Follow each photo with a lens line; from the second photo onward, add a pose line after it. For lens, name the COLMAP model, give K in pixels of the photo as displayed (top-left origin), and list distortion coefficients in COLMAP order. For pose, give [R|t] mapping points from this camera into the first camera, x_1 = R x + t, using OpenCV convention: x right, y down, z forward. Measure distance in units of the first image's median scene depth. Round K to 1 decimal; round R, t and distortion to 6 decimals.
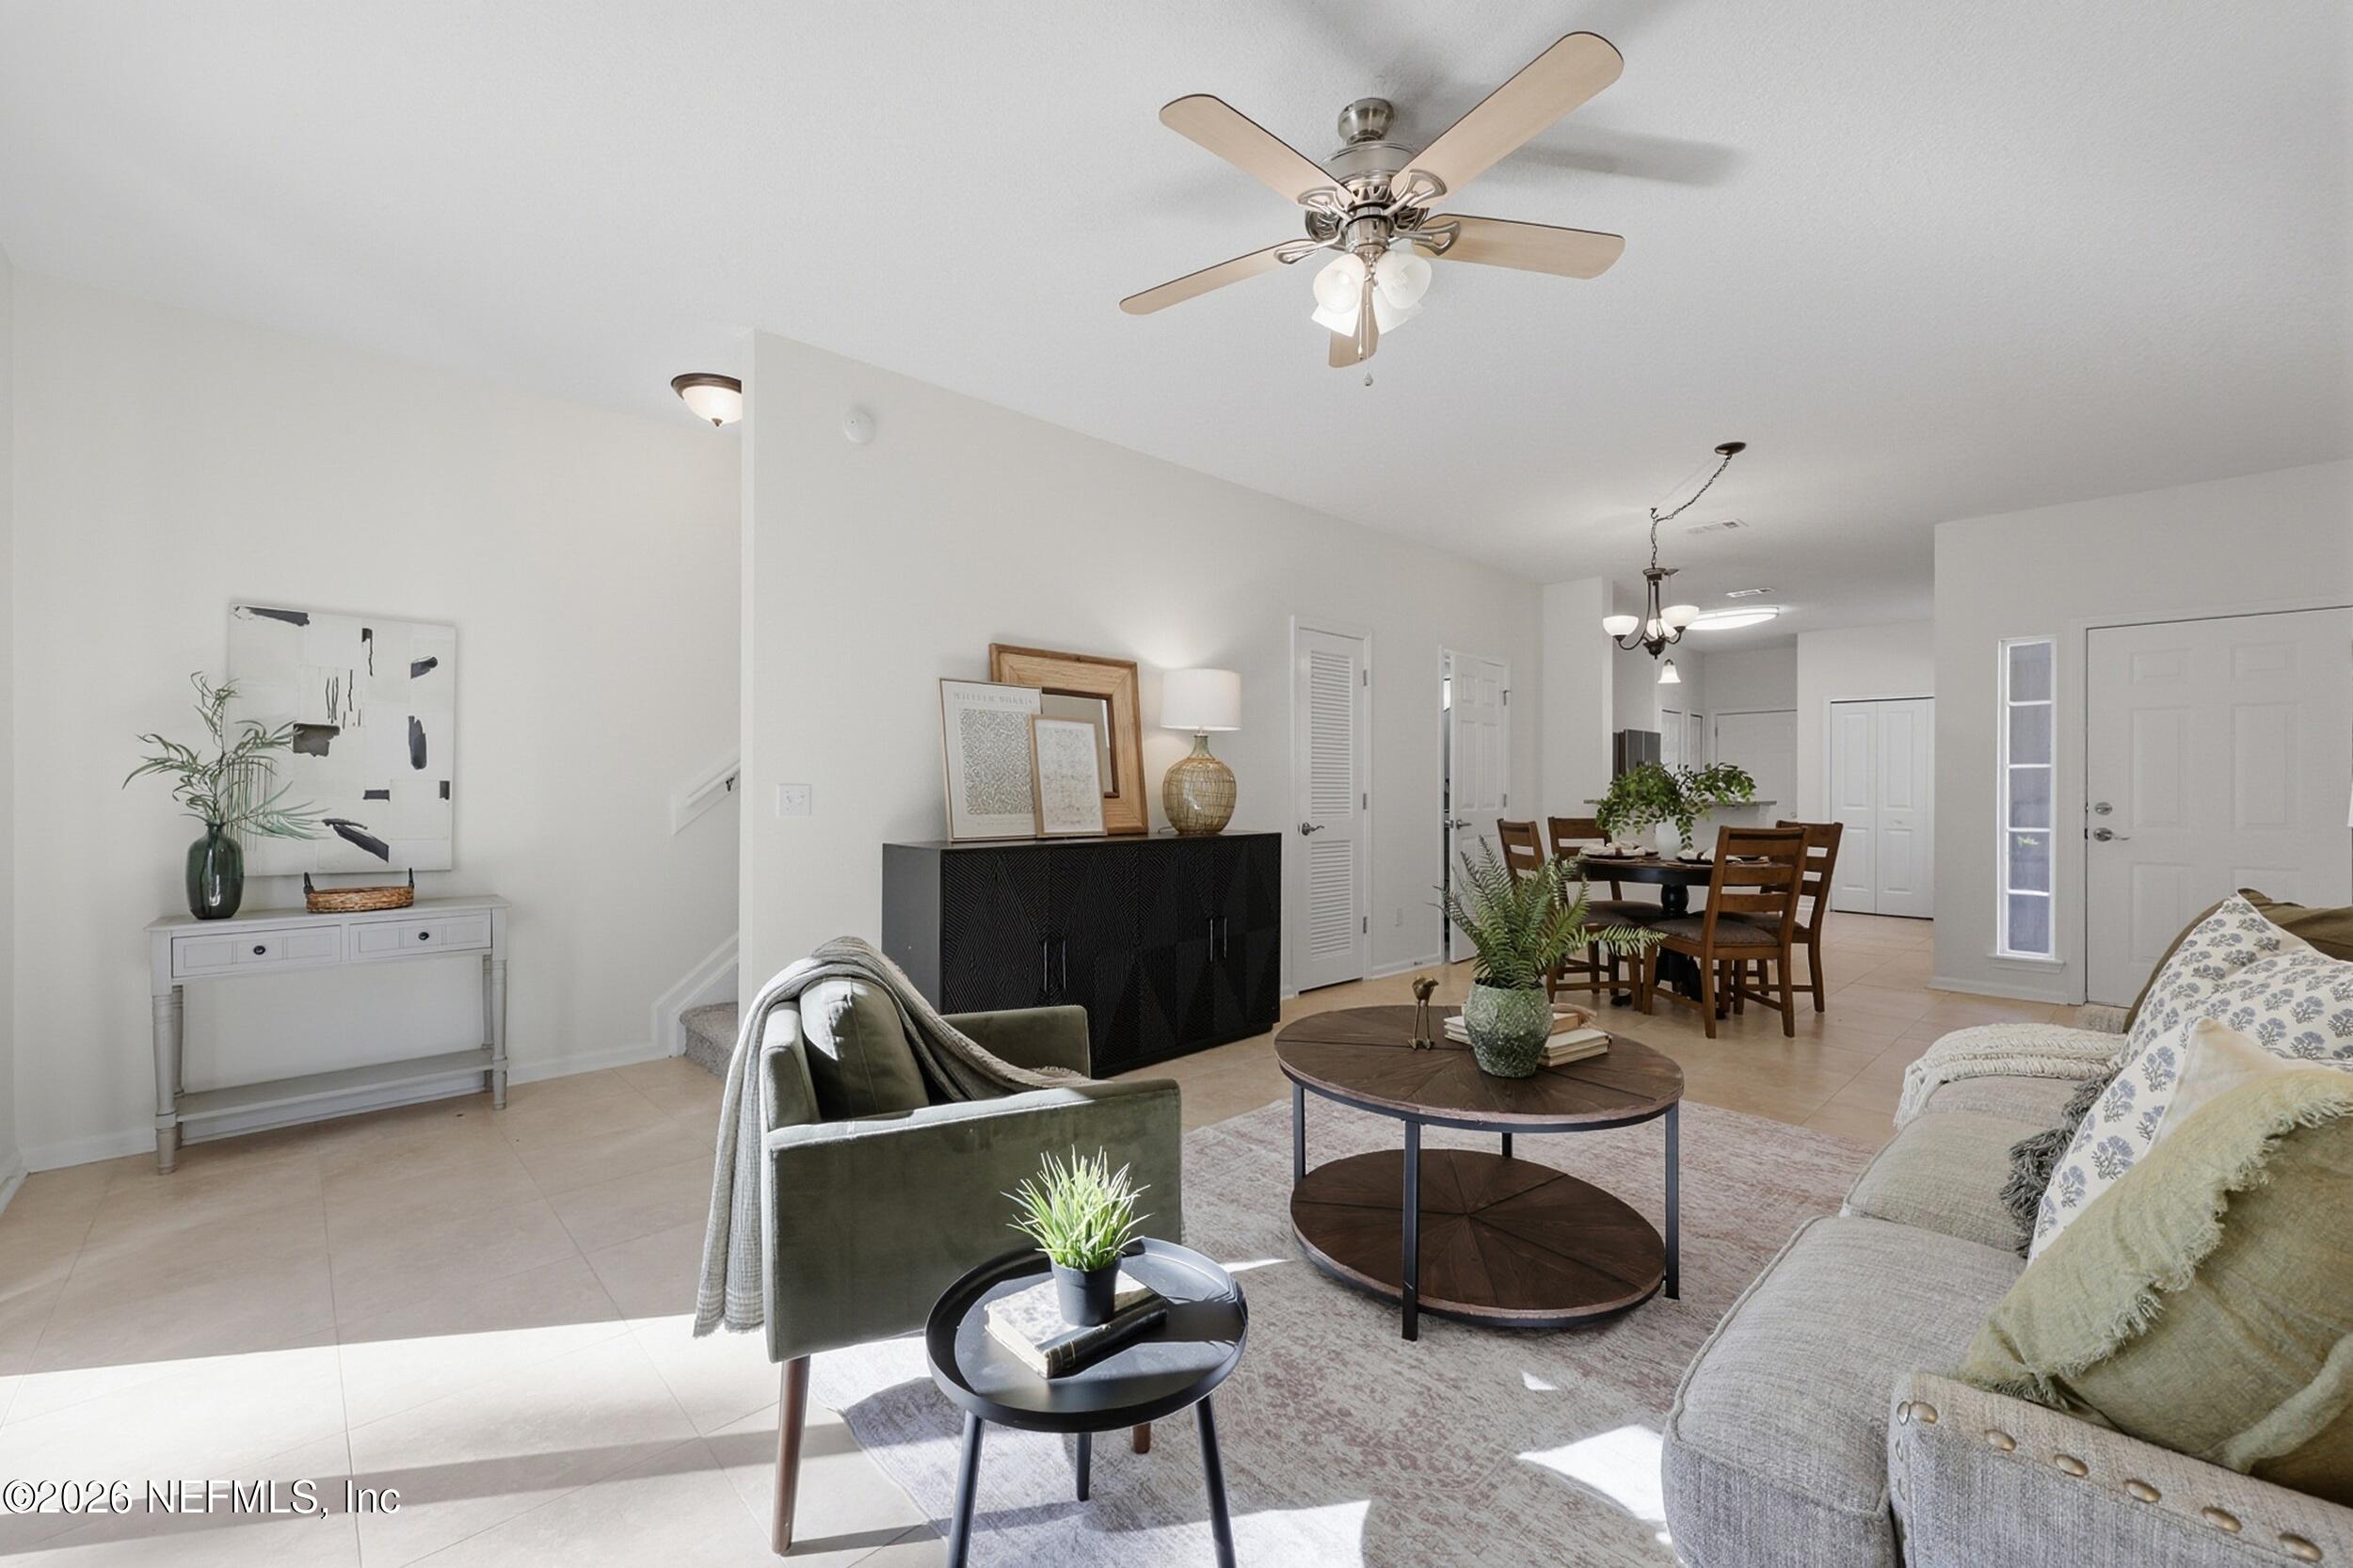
lens RADIAL K [[951.4, 0, 1172.4], [0, 951.4, 787.0], [0, 0, 1]] dist [-0.001757, 0.000492]
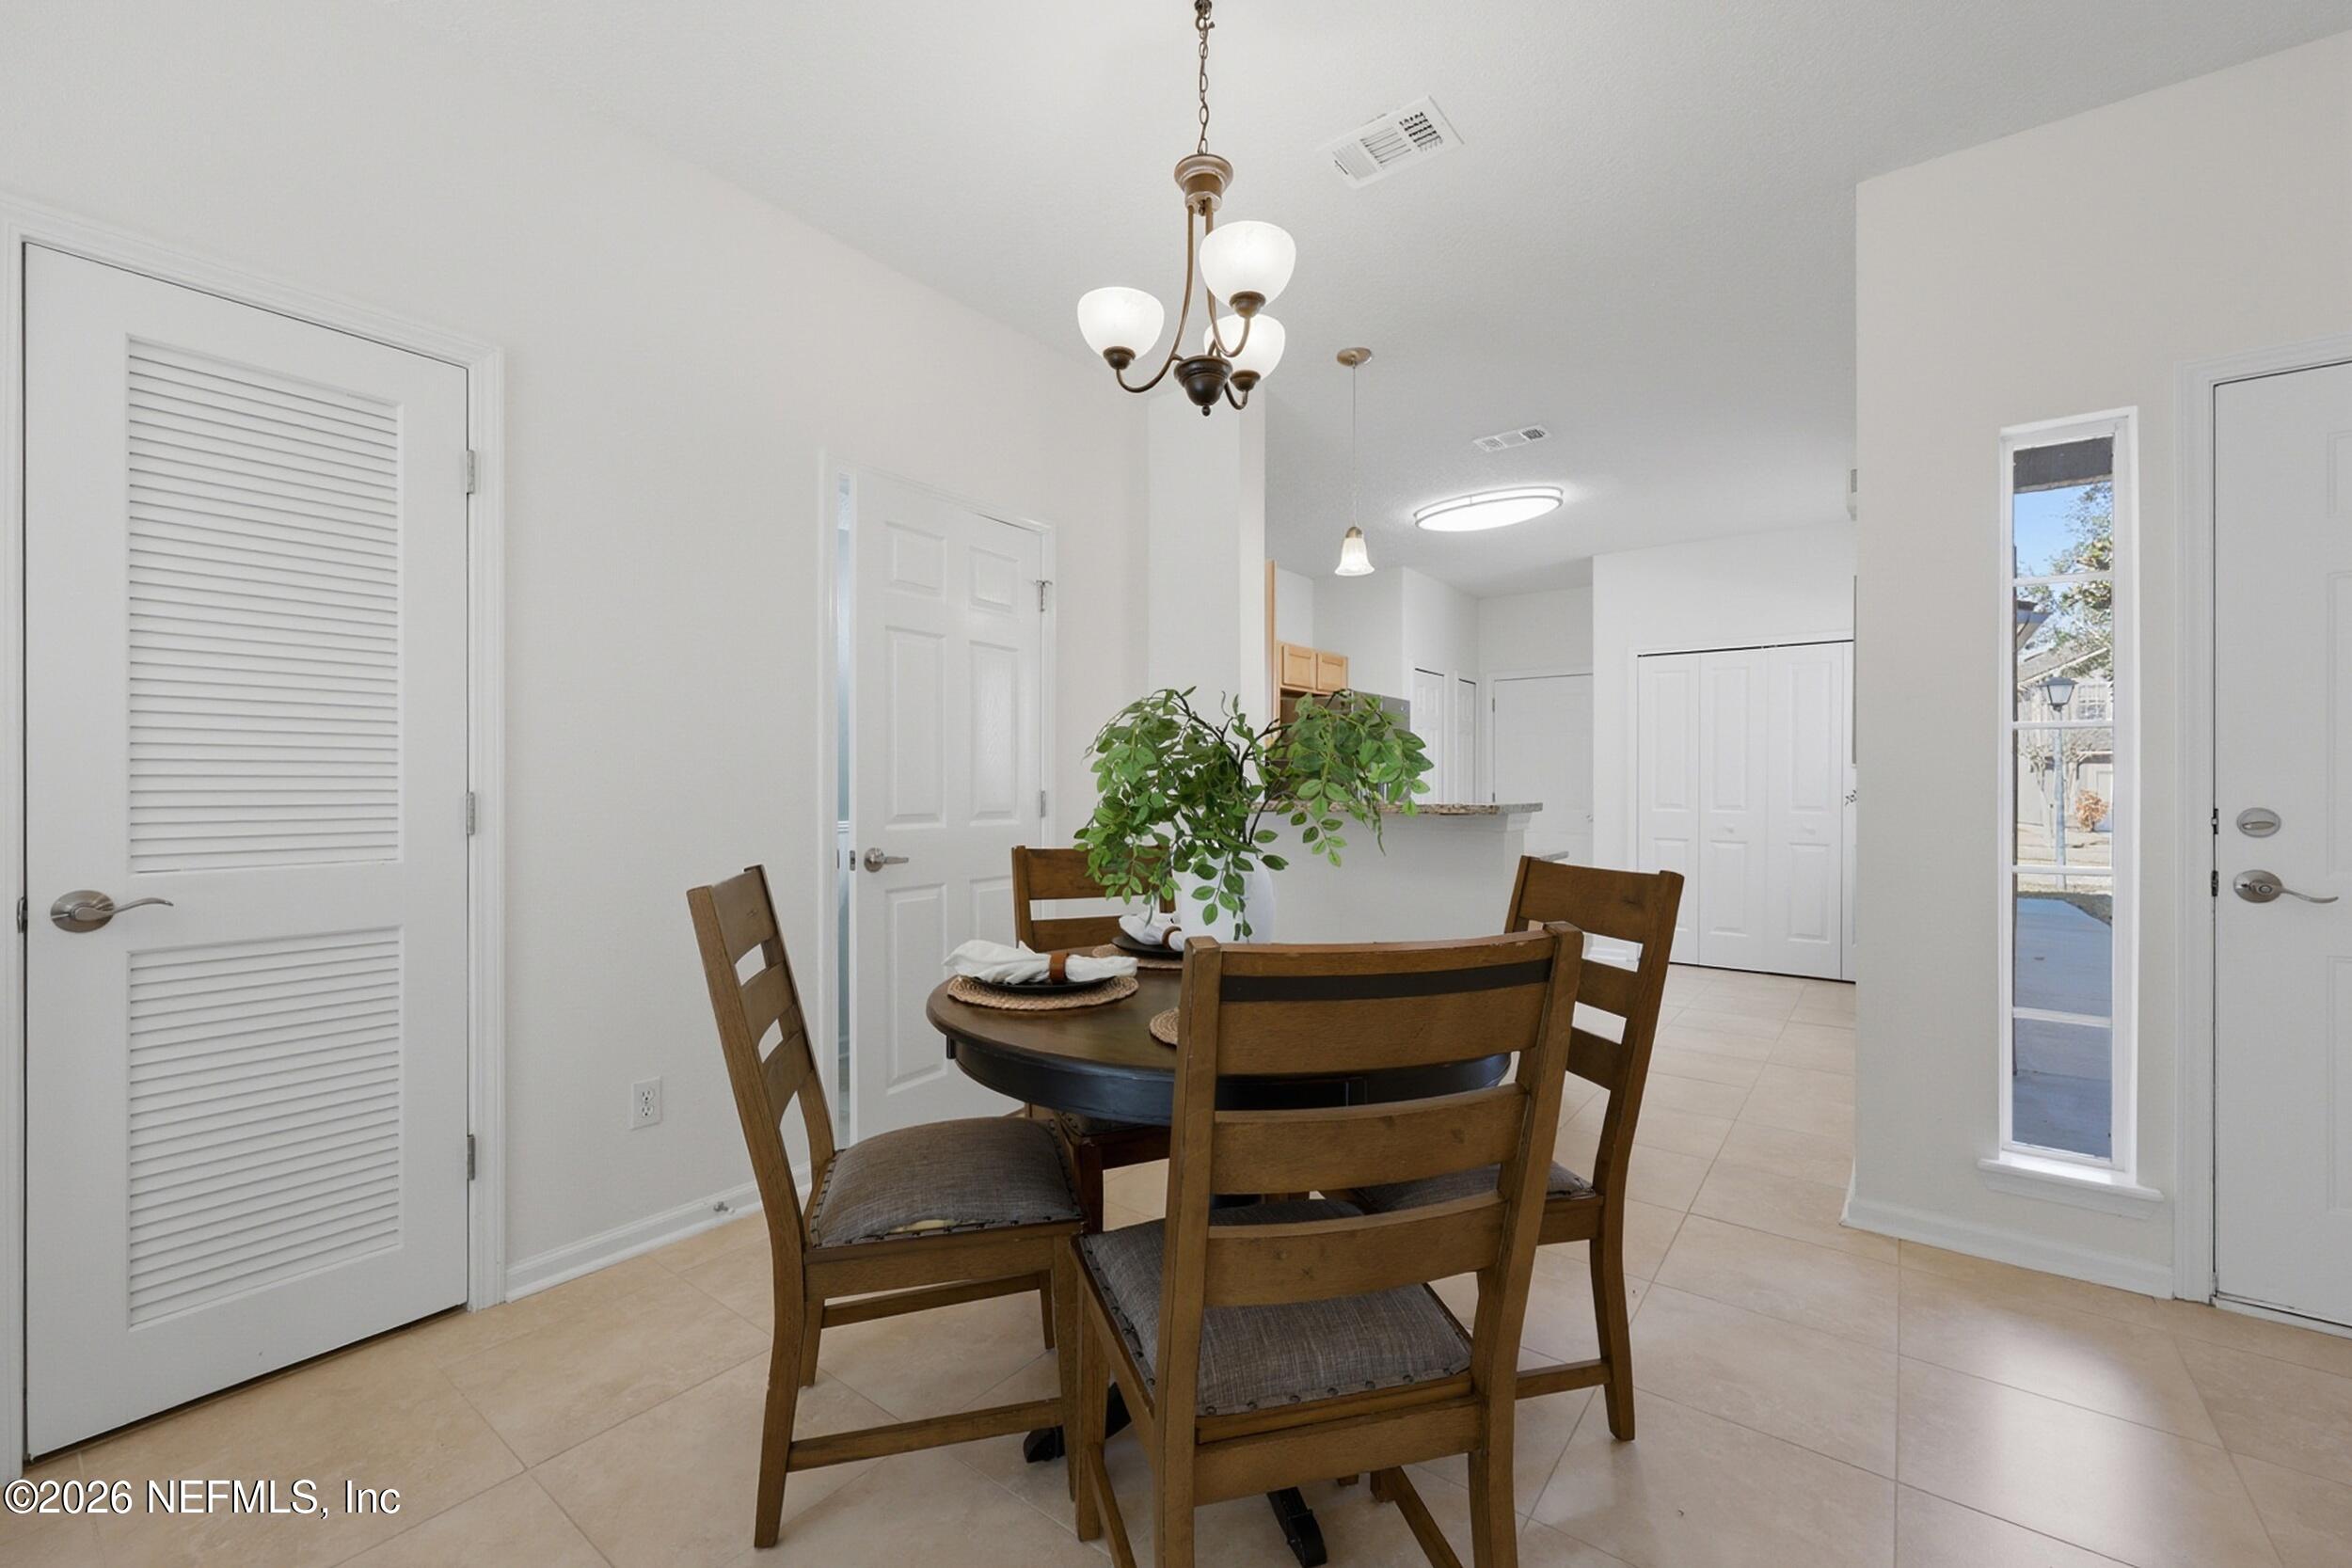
lens RADIAL K [[950.9, 0, 1191.0], [0, 950.9, 784.5], [0, 0, 1]] dist [-0.001757, 0.000492]
pose [[0.985341, -0.001111, 0.170593, 0.435991], [0.001051, 0.999999, 0.000438, 0.005561], [-0.170593, -0.000253, 0.985342, 0.639050]]
